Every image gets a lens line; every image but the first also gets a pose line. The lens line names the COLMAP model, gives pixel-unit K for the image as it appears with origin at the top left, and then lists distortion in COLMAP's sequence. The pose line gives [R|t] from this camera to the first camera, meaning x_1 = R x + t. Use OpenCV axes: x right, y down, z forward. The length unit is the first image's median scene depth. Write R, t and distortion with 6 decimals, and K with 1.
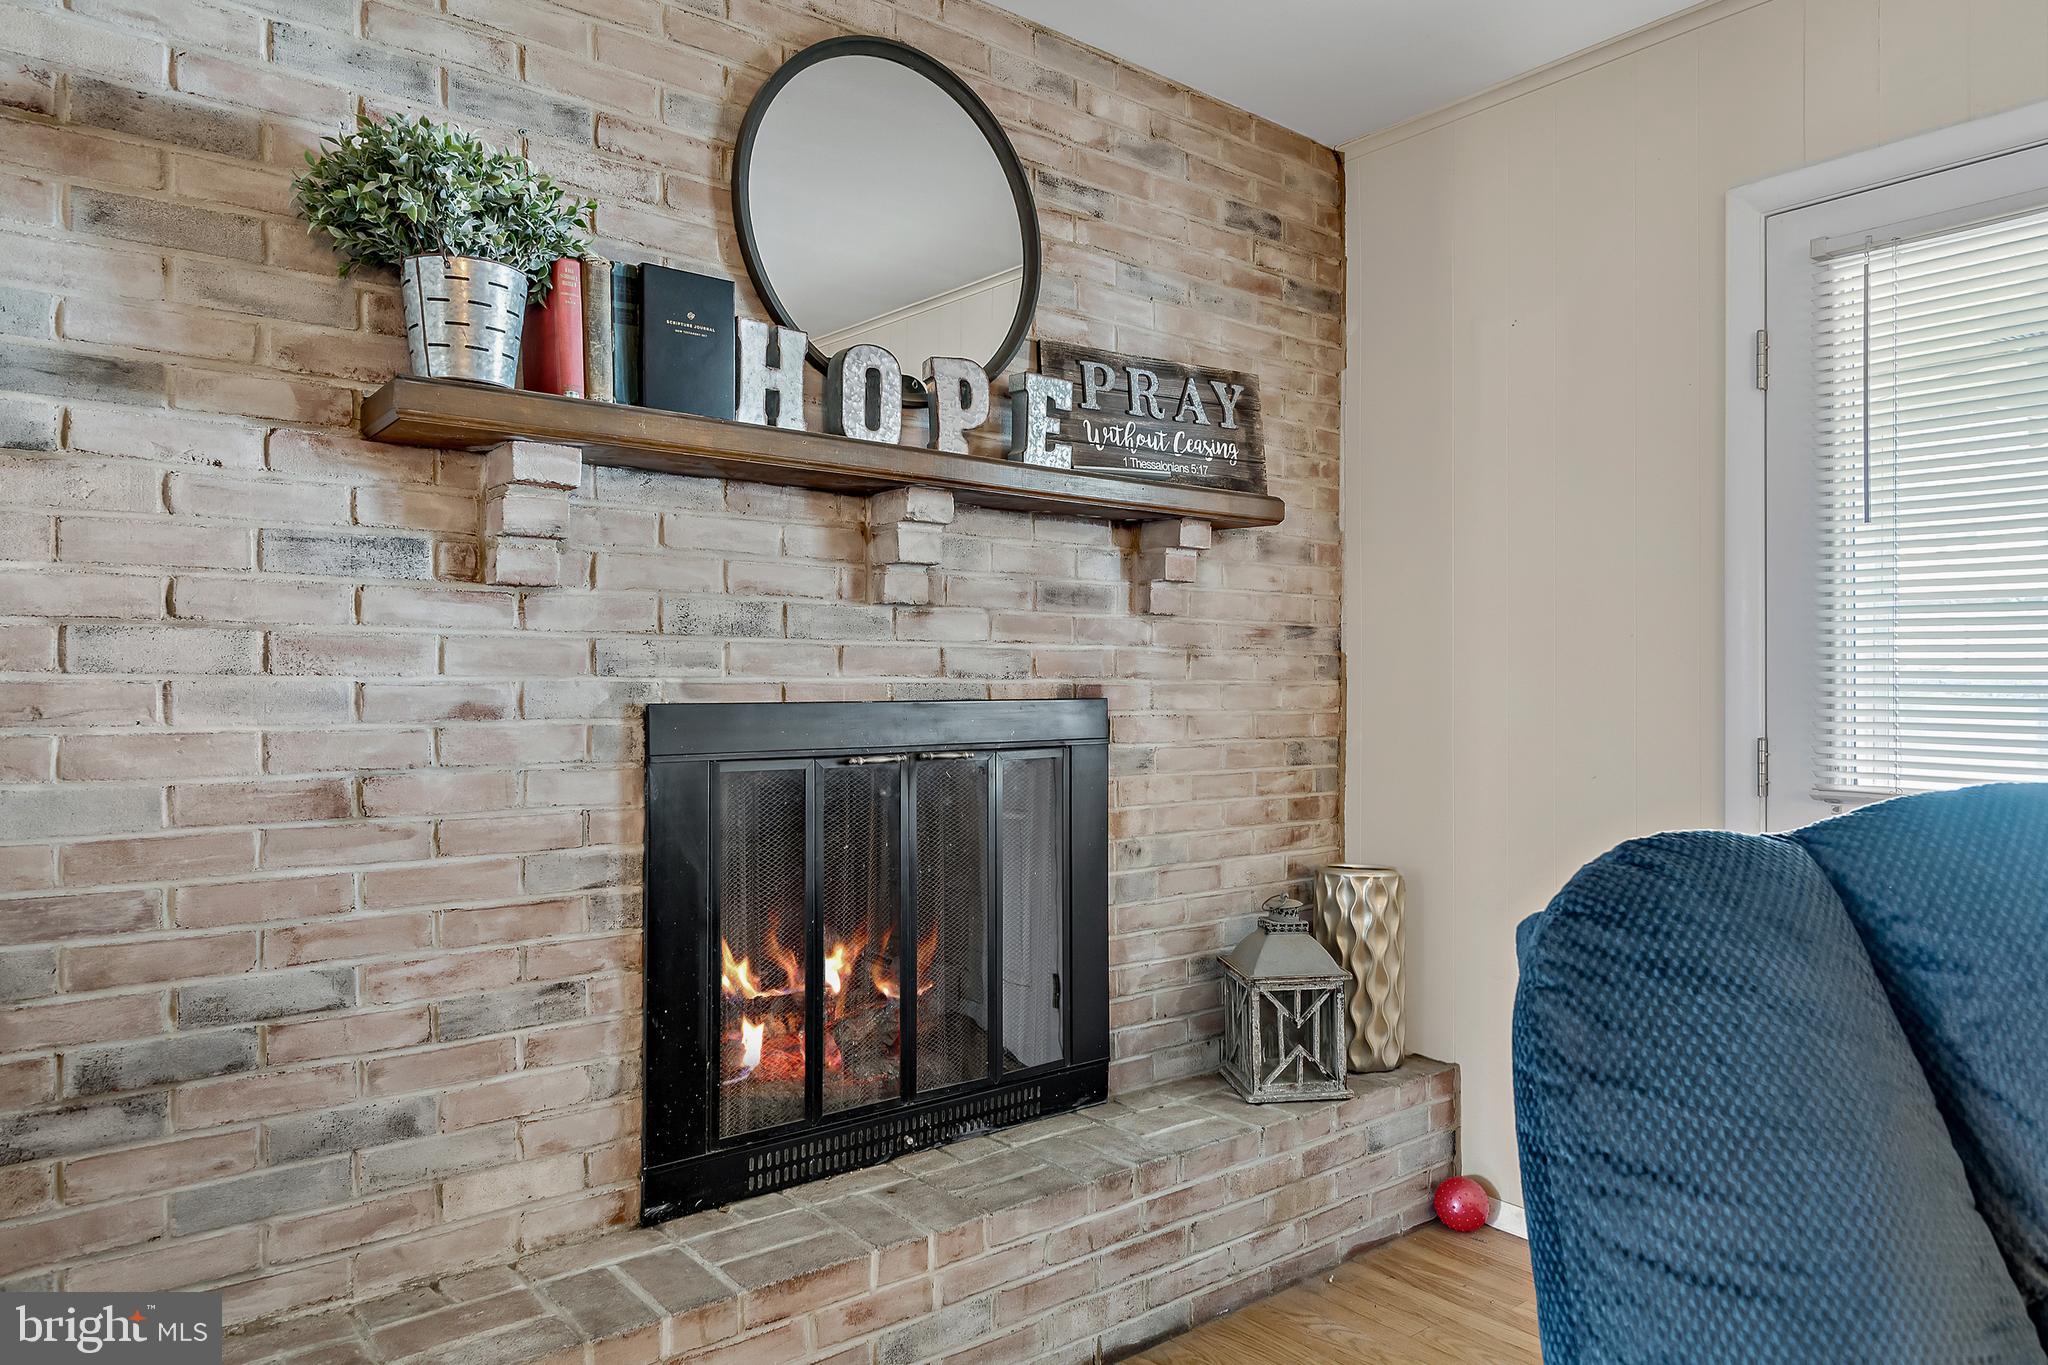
lens RADIAL K [[1299.1, 0, 1026.4], [0, 1299.1, 689.1], [0, 0, 1]] dist [0.002646, -0.000601]
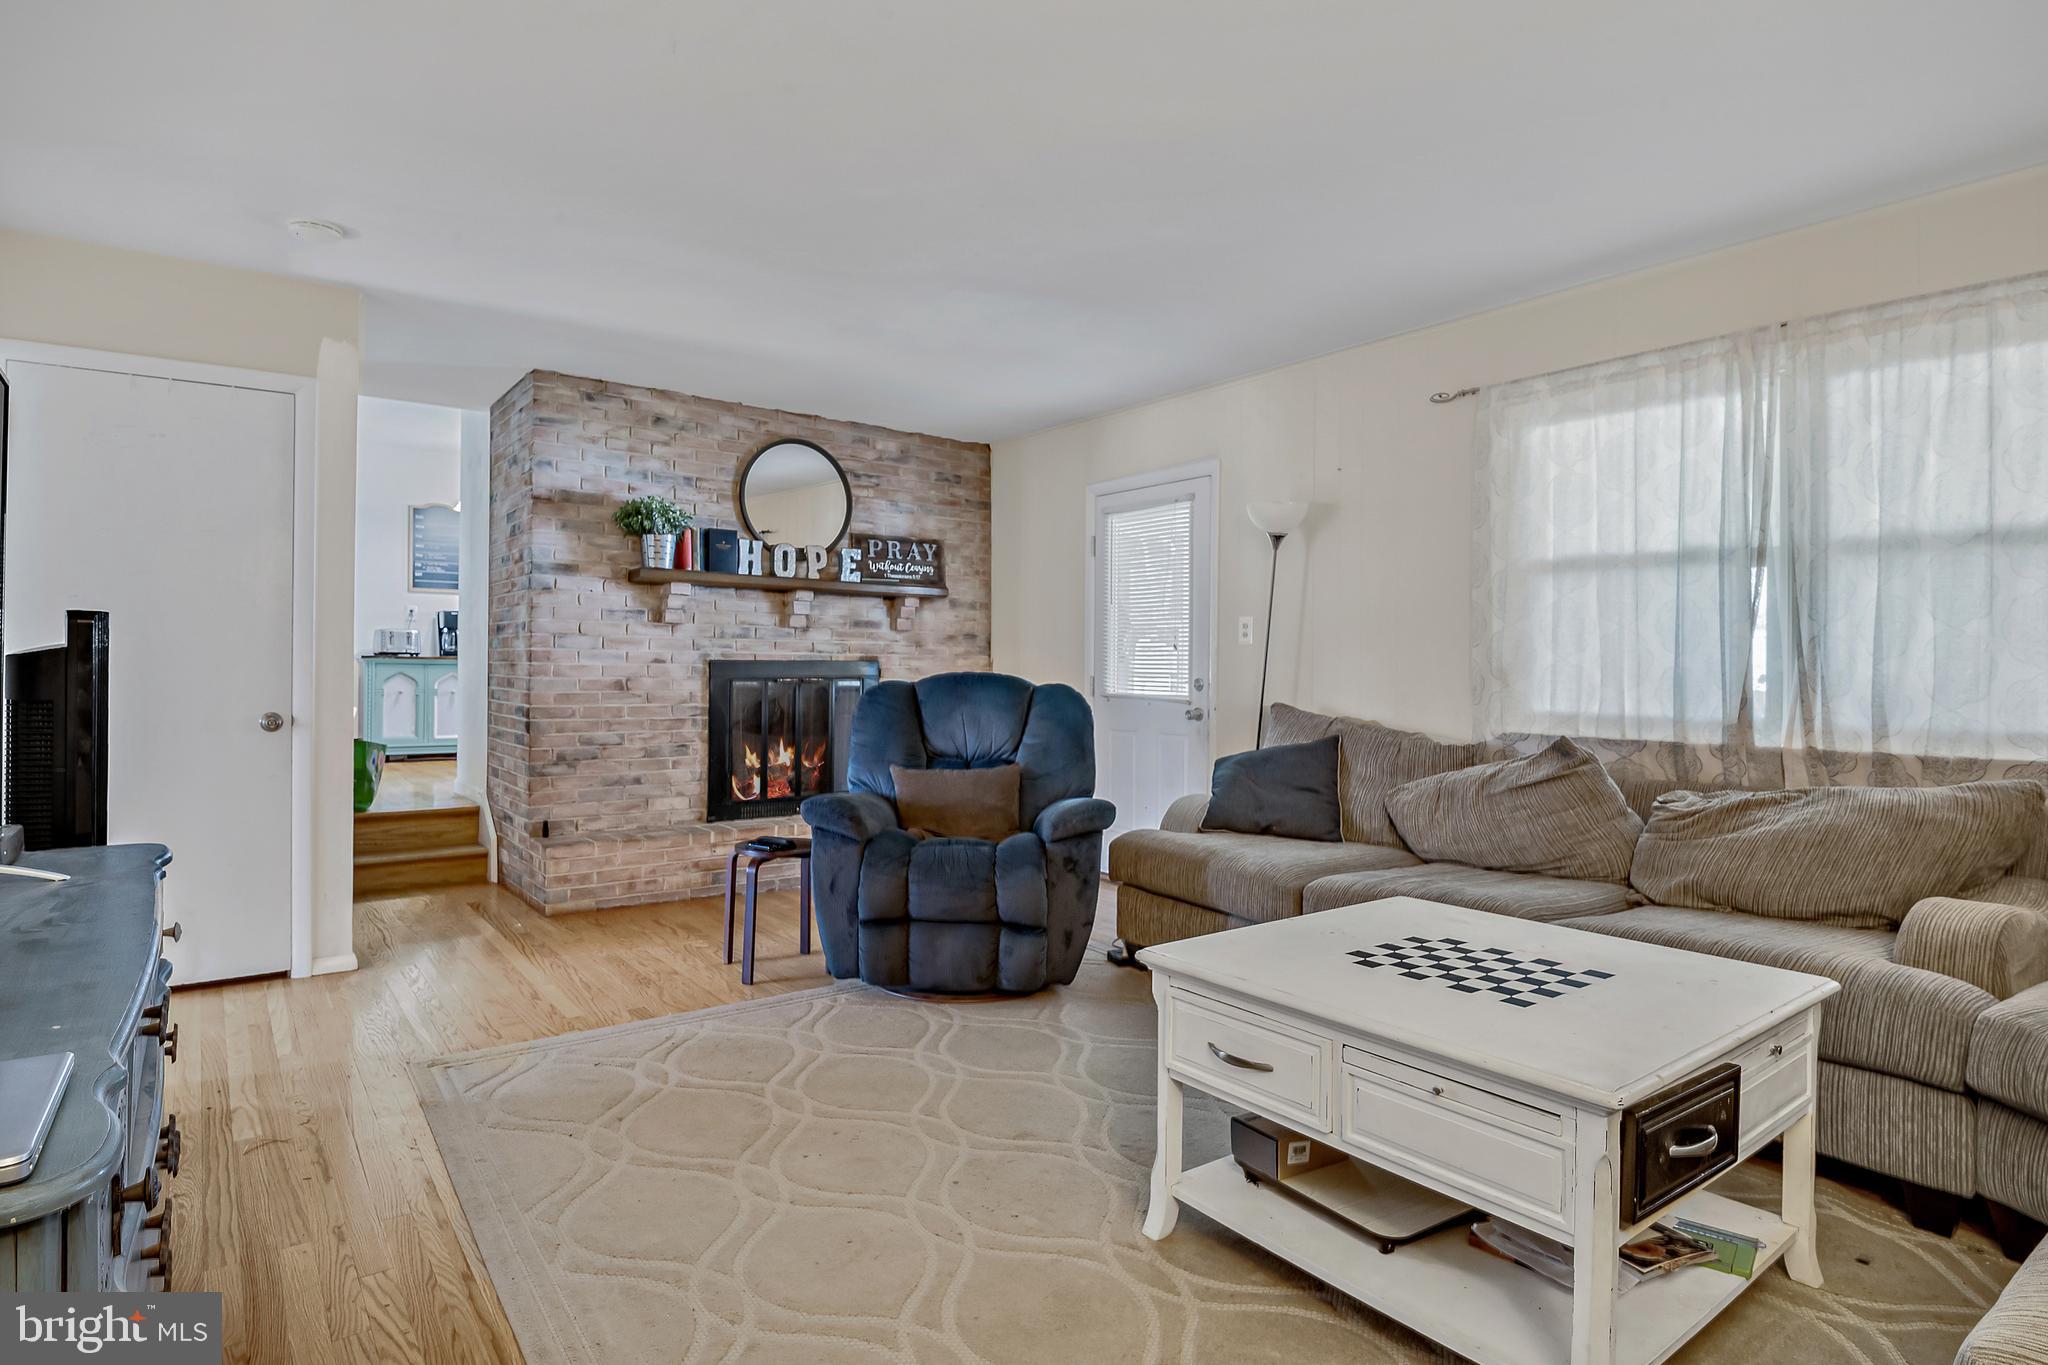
lens RADIAL K [[1078.9, 0, 1022.2], [0, 1078.9, 669.3], [0, 0, 1]] dist [-0.001364, -0.000016]
pose [[0.999587, 0.009013, -0.027302, 0.525865], [-0.009064, 0.999957, -0.001776, 0.031434], [0.027285, 0.002022, 0.999626, -1.565579]]
